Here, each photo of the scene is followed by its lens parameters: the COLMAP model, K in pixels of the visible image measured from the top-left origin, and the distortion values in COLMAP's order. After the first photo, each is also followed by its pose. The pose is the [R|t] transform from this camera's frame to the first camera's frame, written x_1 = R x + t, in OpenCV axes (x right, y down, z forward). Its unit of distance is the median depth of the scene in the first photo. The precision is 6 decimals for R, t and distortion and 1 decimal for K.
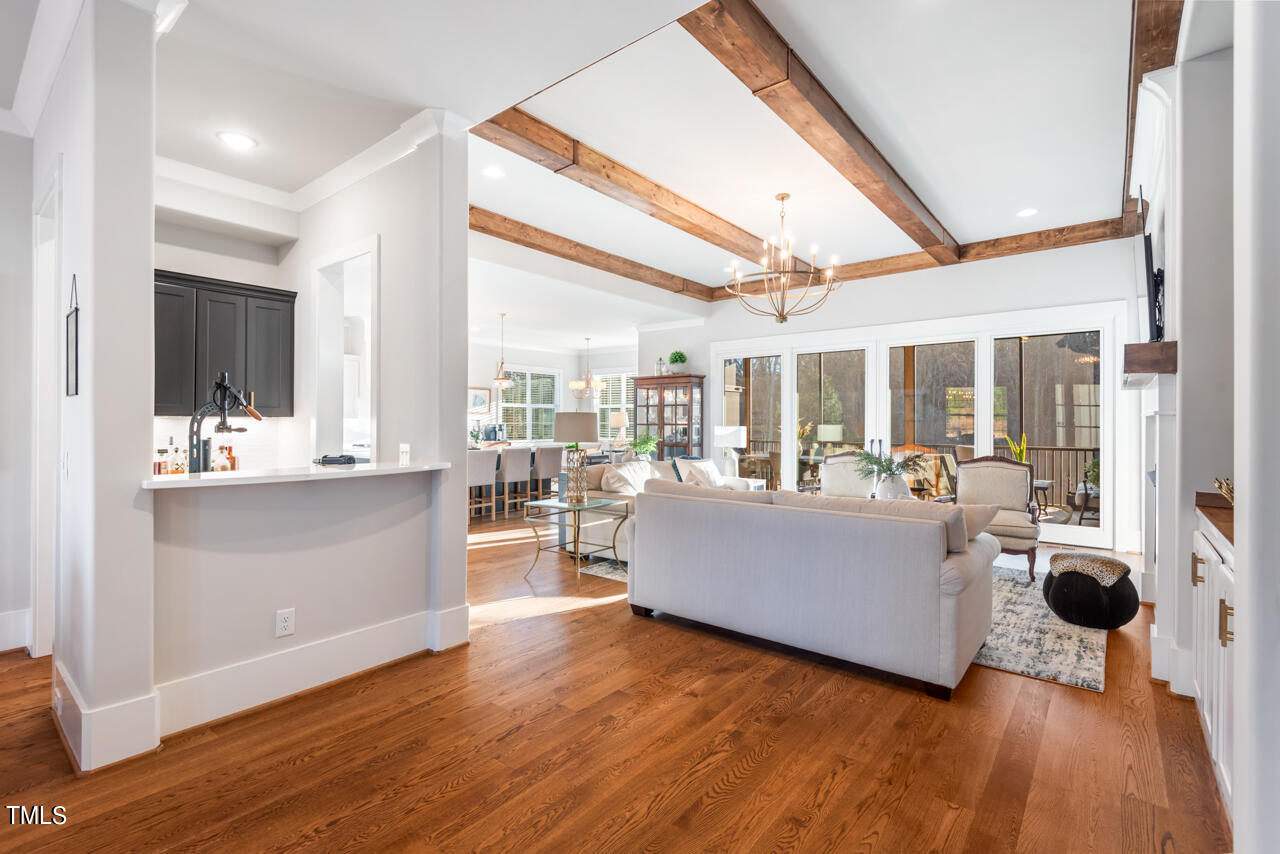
lens RADIAL K [[585.6, 0, 640.2], [0, 585.6, 422.4], [0, 0, 1]] dist [0.004017, -0.001016]
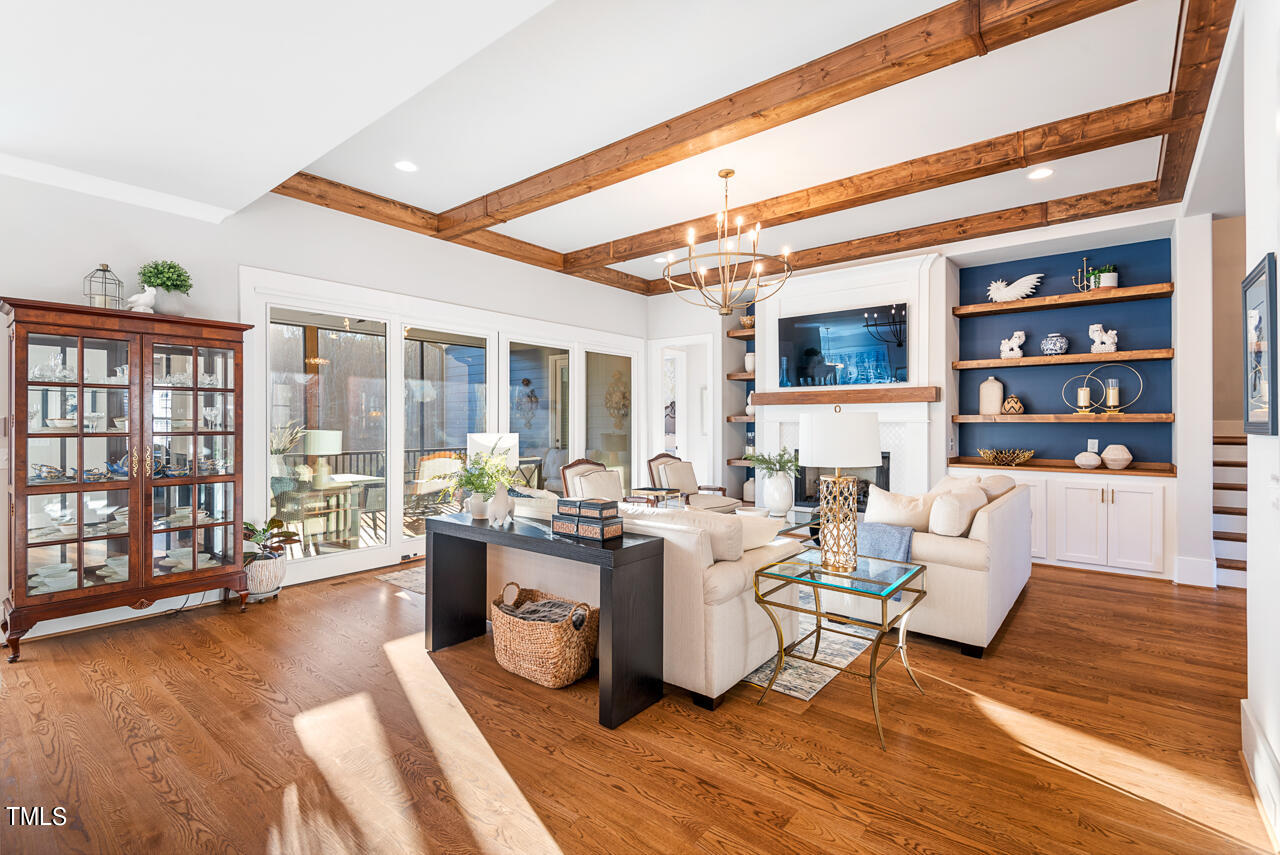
lens RADIAL K [[585.6, 0, 647.5], [0, 585.6, 428.3], [0, 0, 1]] dist [0.004017, -0.001016]
pose [[-0.012756, -0.002925, 0.999914, -0.482123], [-0.003569, 0.999989, 0.002880, -0.002361], [-0.999912, -0.003532, -0.012767, 0.847915]]
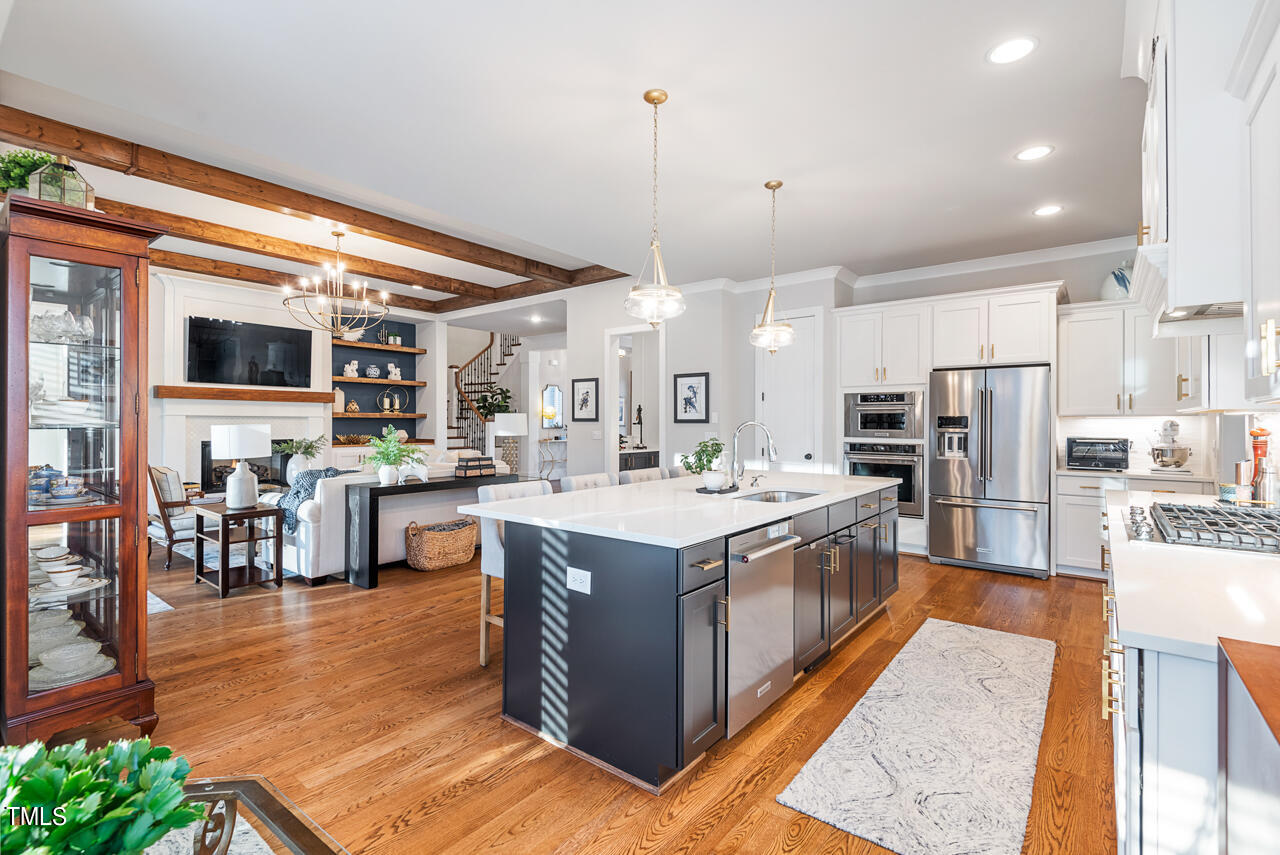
lens RADIAL K [[585.6, 0, 638.4], [0, 585.6, 425.5], [0, 0, 1]] dist [0.004017, -0.001016]
pose [[-0.999671, 0.001883, -0.025568, -0.259811], [0.001911, 0.999998, -0.001077, 0.011019], [0.025566, -0.001126, -0.999673, 1.681862]]
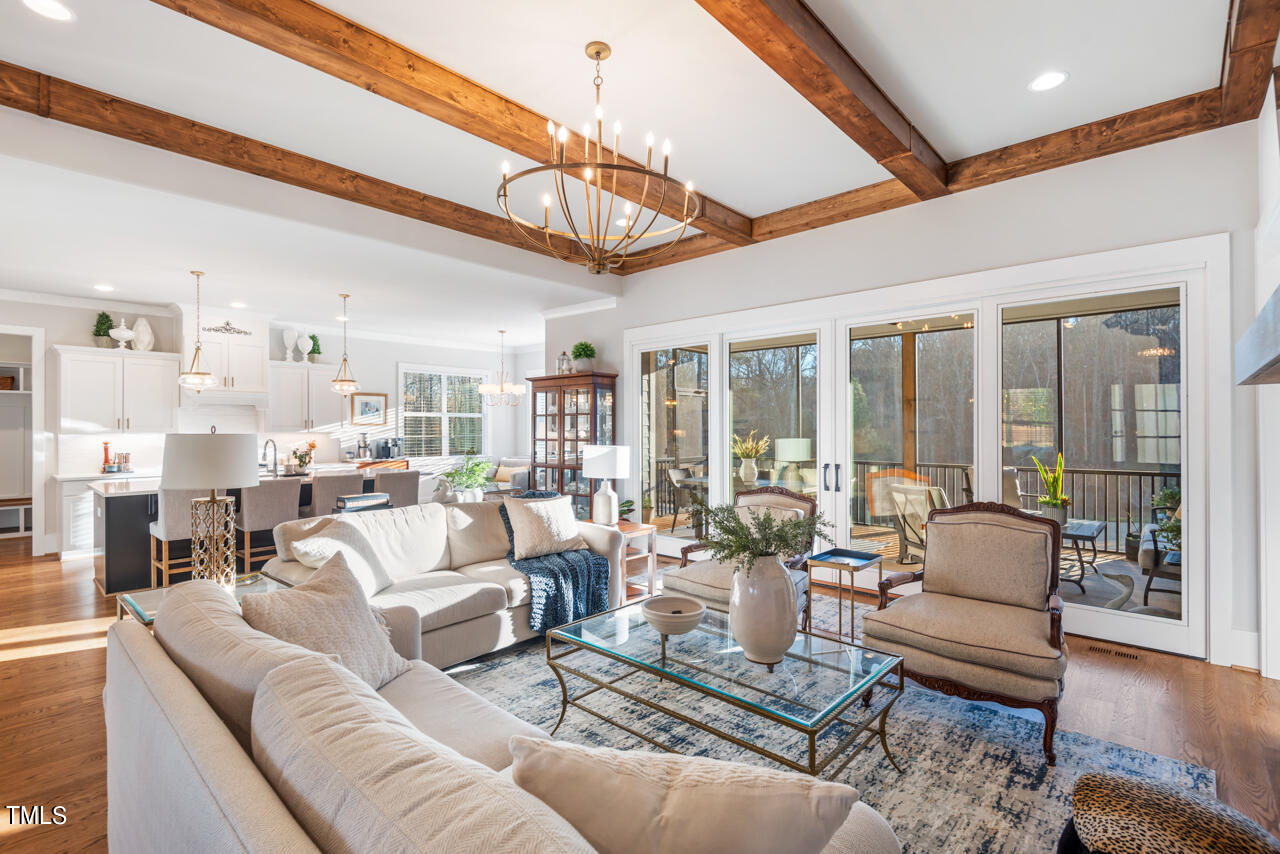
lens RADIAL K [[585.6, 0, 648.4], [0, 585.6, 426.8], [0, 0, 1]] dist [0.004017, -0.001016]
pose [[0.998356, -0.004049, -0.057177, 0.245629], [0.003887, 0.999988, -0.002928, -0.013756], [0.057189, 0.002701, 0.998360, 0.330173]]
